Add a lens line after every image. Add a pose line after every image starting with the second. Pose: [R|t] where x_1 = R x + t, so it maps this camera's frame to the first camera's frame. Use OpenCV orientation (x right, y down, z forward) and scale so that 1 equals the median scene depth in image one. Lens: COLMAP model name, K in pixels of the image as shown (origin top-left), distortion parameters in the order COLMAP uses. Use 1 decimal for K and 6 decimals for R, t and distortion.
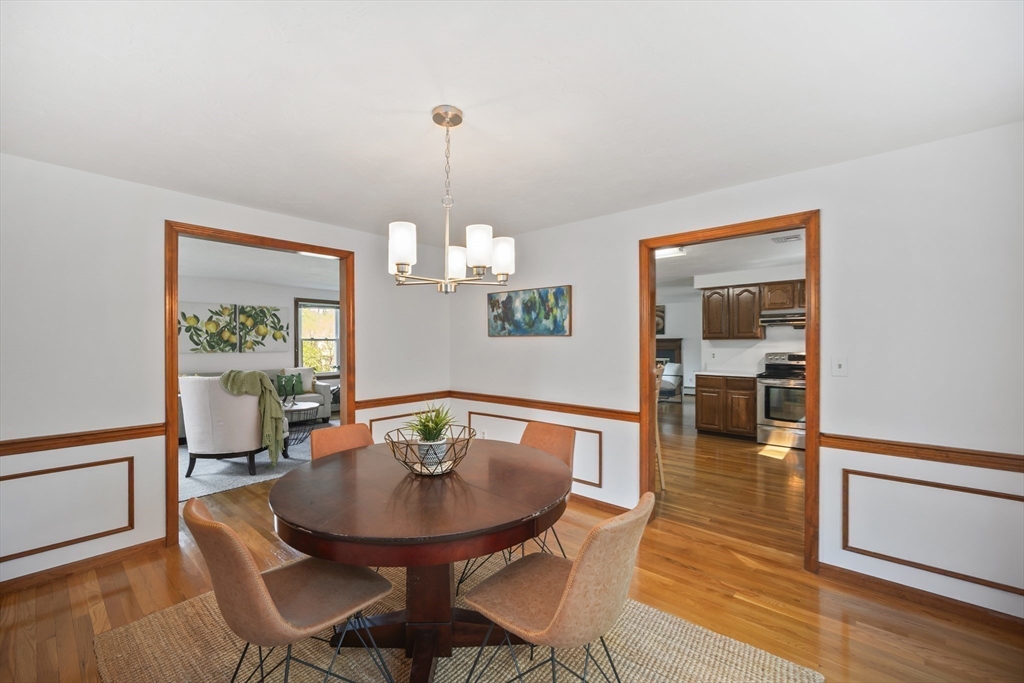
lens RADIAL K [[410.6, 0, 505.5], [0, 410.6, 347.8], [0, 0, 1]] dist [-0.002319, -0.000371]
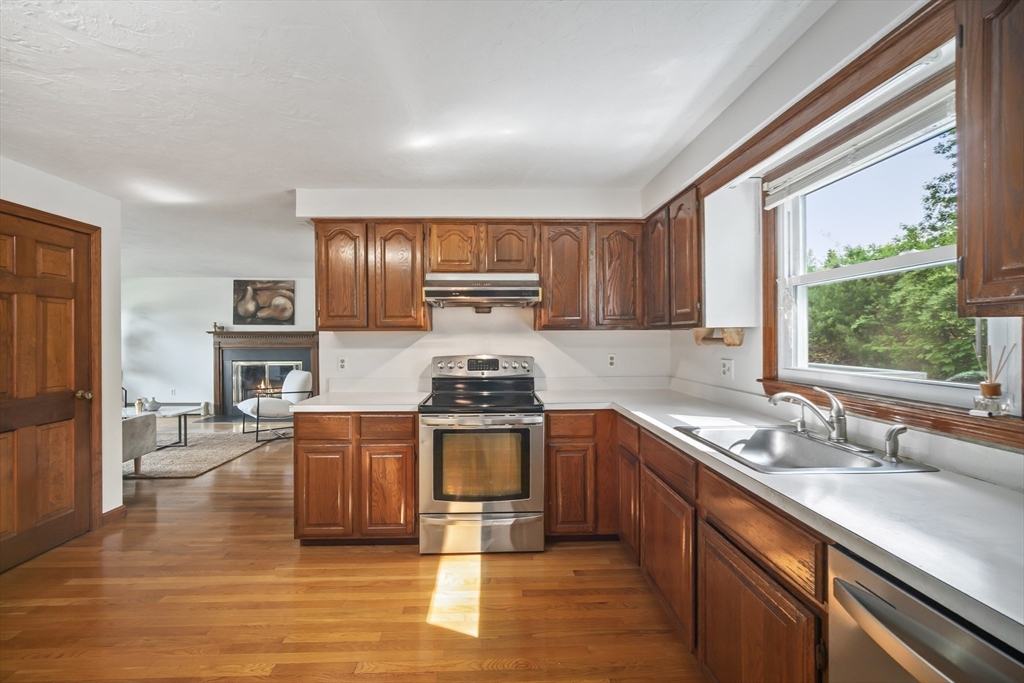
lens RADIAL K [[410.6, 0, 506.2], [0, 410.6, 340.7], [0, 0, 1]] dist [-0.002319, -0.000371]
pose [[0.725609, -0.001056, 0.688107, 0.347618], [0.006326, 0.999967, -0.005137, -0.004930], [-0.688078, 0.008080, 0.725591, 0.565097]]
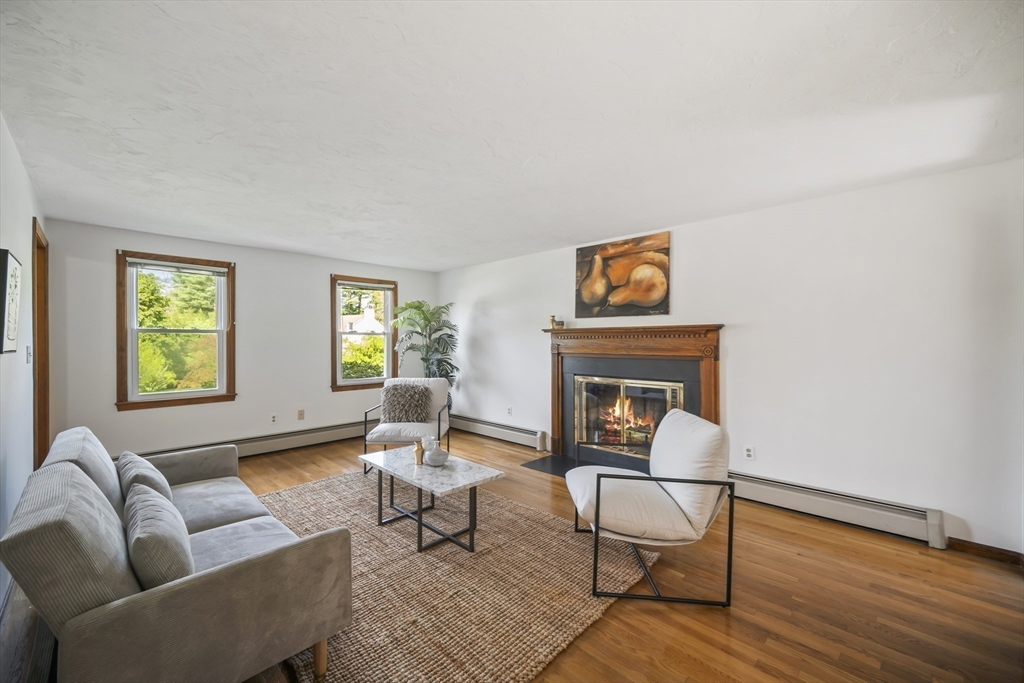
lens RADIAL K [[410.6, 0, 497.2], [0, 410.6, 341.6], [0, 0, 1]] dist [-0.002319, -0.000371]
pose [[0.997053, 0.007738, -0.076323, 0.509906], [-0.008528, 0.999913, -0.010023, -0.010129], [0.076238, 0.010644, 0.997033, 1.219954]]
